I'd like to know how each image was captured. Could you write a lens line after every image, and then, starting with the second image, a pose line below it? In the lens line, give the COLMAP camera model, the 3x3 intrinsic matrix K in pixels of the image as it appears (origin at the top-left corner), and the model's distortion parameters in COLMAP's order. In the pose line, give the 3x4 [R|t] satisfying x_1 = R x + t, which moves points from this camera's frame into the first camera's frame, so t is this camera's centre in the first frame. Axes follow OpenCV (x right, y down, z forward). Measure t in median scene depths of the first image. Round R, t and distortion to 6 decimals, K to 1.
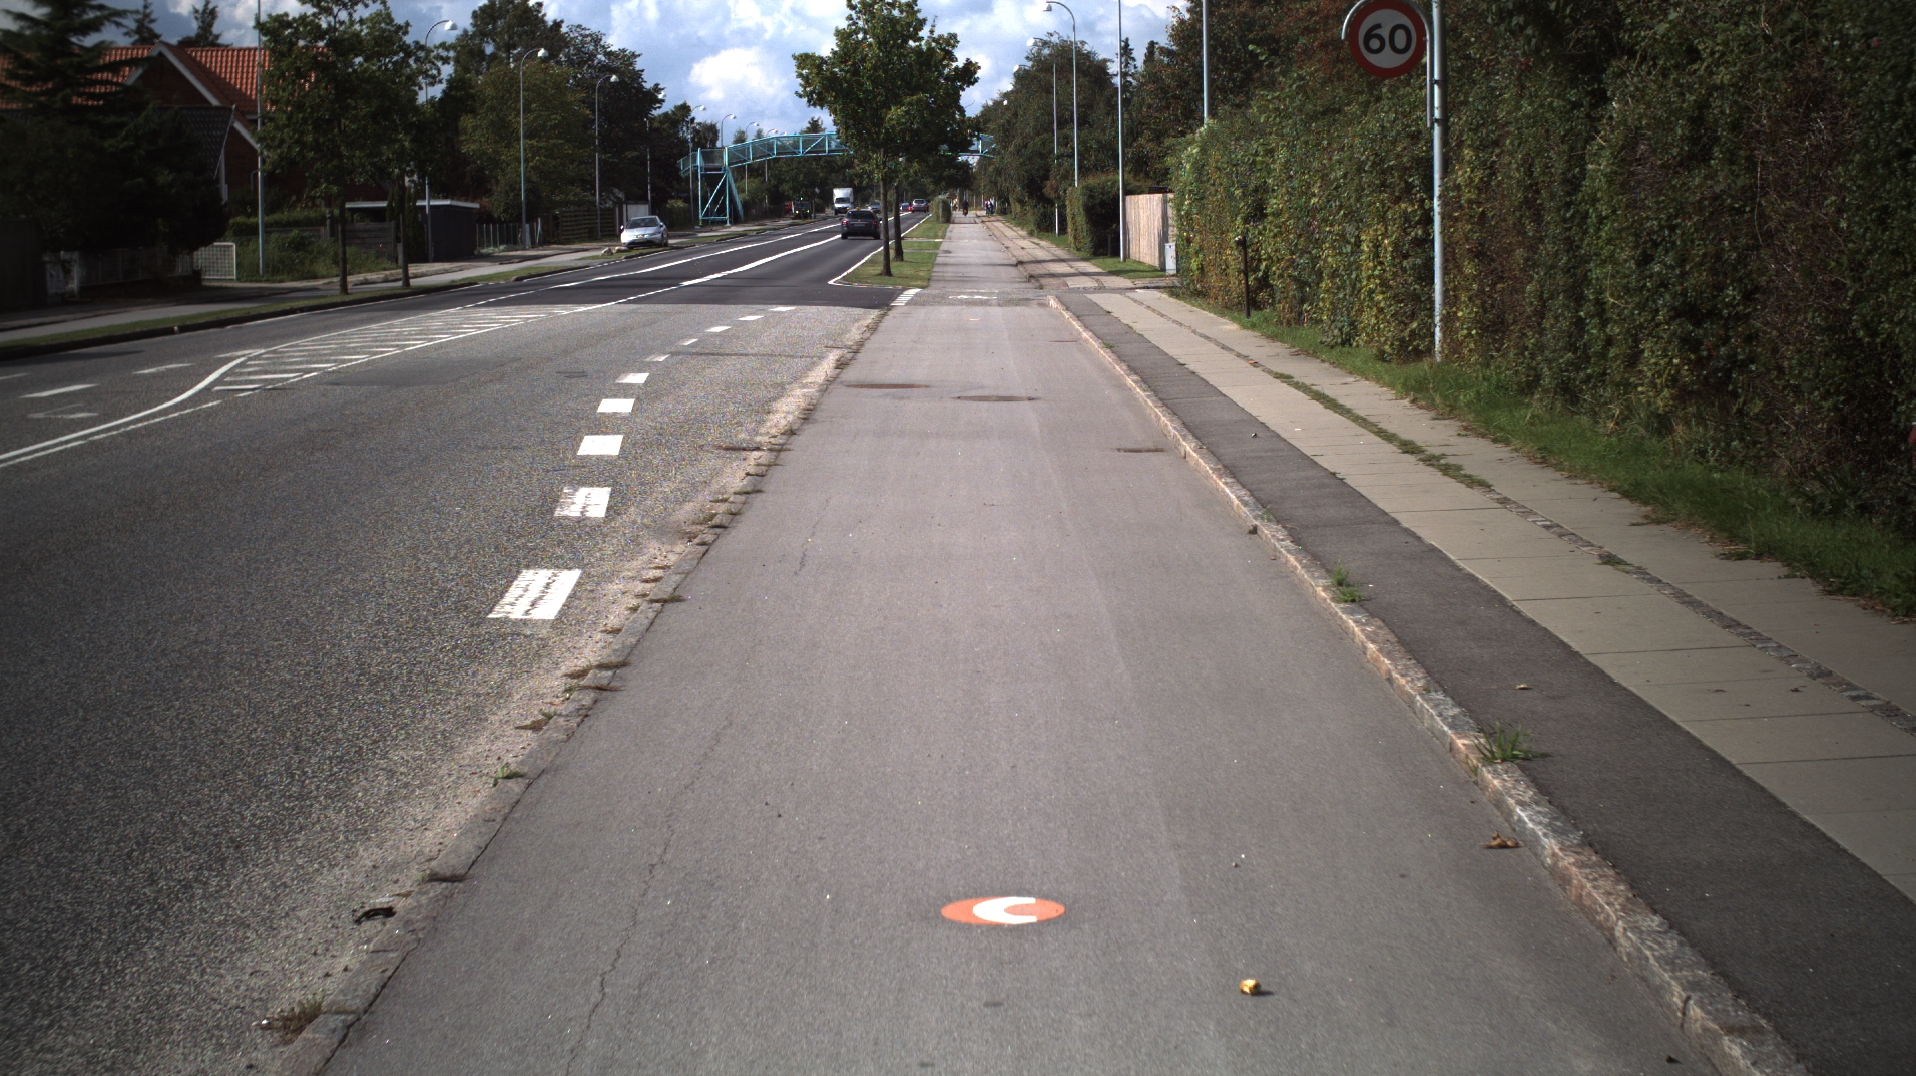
lens RADIAL K [[3759.6, 0, 958.0], [0, 3759.6, 538.0], [0, 0, 1]] dist [-0.301454, 0.207108]
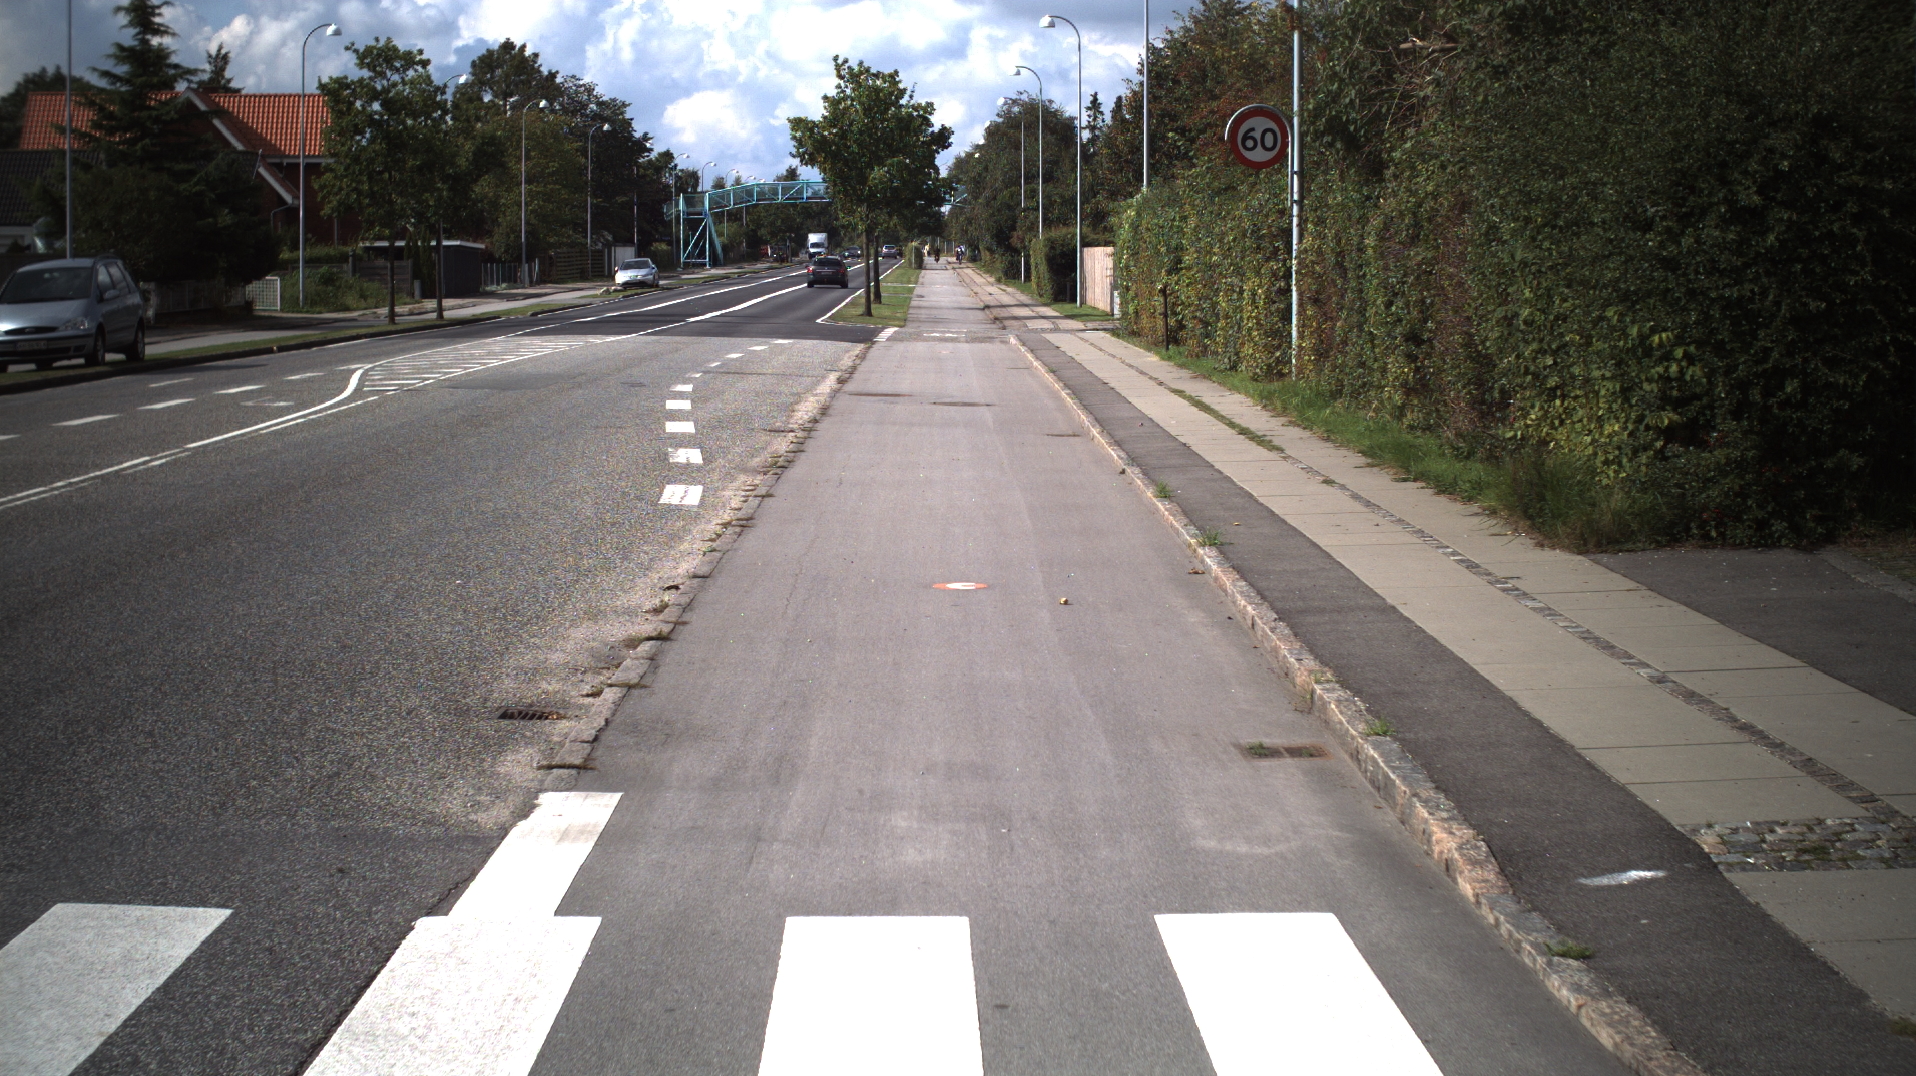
lens RADIAL K [[3759.6, 0, 958.0], [0, 3759.6, 538.0], [0, 0, 1]] dist [-0.301454, 0.207108]
pose [[0.999845, 0.015148, 0.008934, -0.001012], [-0.015039, 0.999812, -0.012238, 0.010554], [-0.009118, 0.012102, 0.999885, -0.131908]]
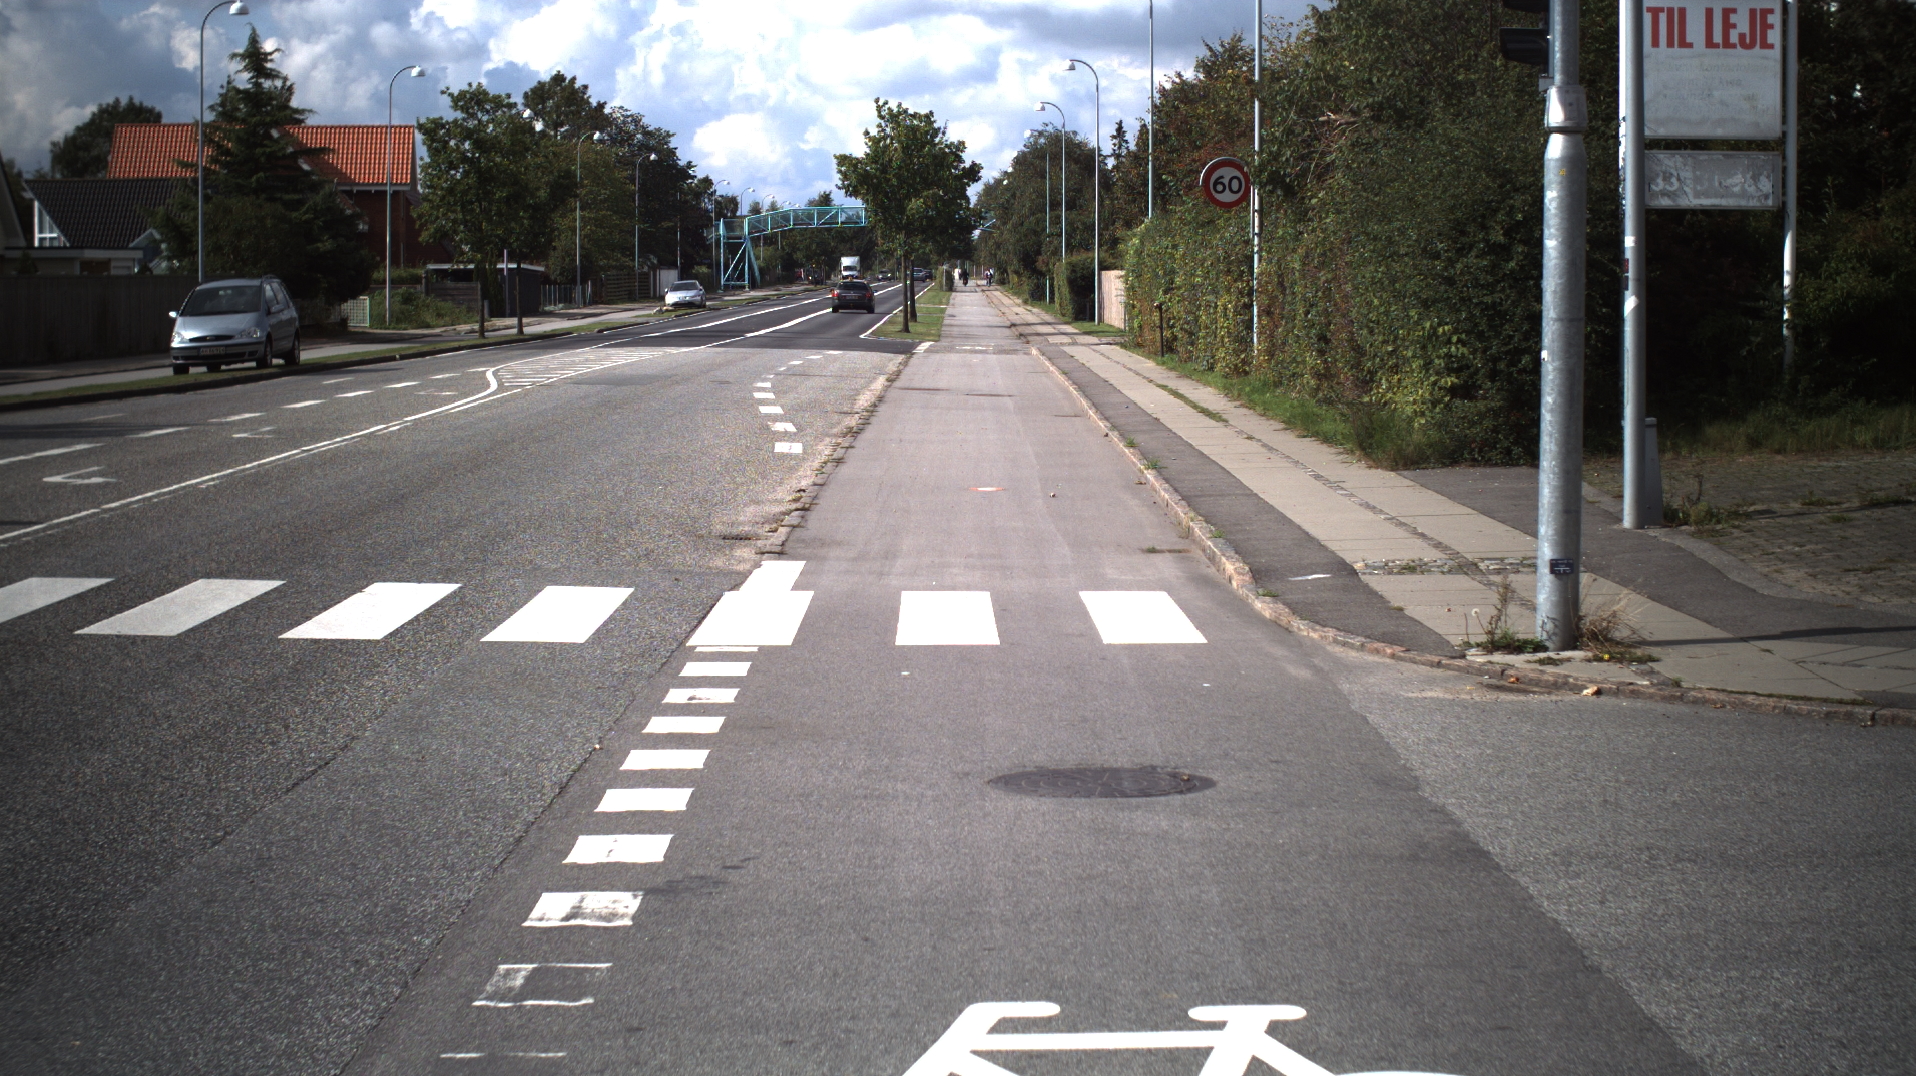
lens RADIAL K [[3759.6, 0, 958.0], [0, 3759.6, 538.0], [0, 0, 1]] dist [-0.301454, 0.207108]
pose [[0.999867, 0.016290, 0.001115, -0.001871], [-0.016266, 0.999701, -0.018275, 0.022343], [-0.001413, 0.018255, 0.999832, -0.263373]]
